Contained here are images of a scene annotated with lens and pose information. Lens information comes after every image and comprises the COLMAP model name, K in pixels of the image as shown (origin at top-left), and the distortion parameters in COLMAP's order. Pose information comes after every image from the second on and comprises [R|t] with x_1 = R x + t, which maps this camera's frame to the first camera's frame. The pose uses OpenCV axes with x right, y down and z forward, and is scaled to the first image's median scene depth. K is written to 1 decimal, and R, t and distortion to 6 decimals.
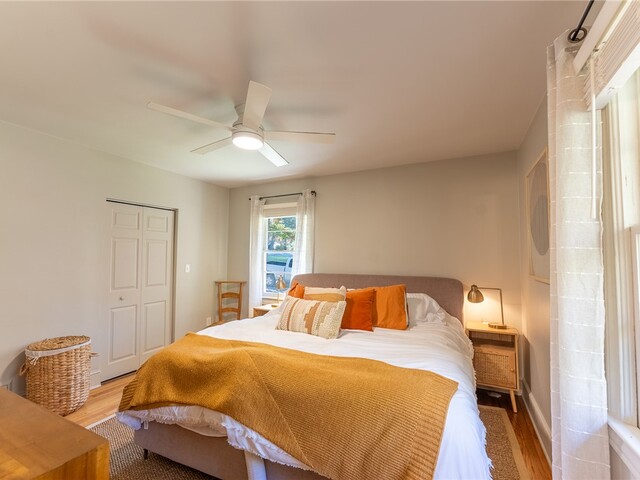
lens RADIAL K [[288.9, 0, 321.9], [0, 288.9, 240.5], [0, 0, 1]] dist [0.001226, -0.001356]
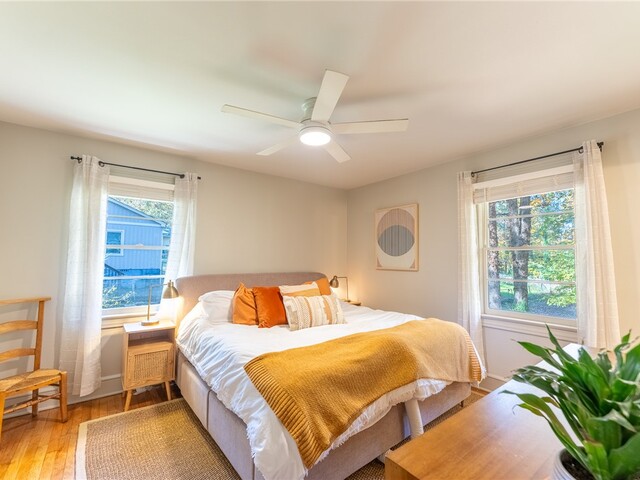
lens RADIAL K [[288.9, 0, 319.8], [0, 288.9, 240.8], [0, 0, 1]] dist [0.001226, -0.001356]
pose [[0.436831, 0.056321, 0.897779, -0.859143], [-0.060427, 0.997621, -0.033183, 0.026389], [-0.897512, -0.039755, 0.439195, 0.424477]]
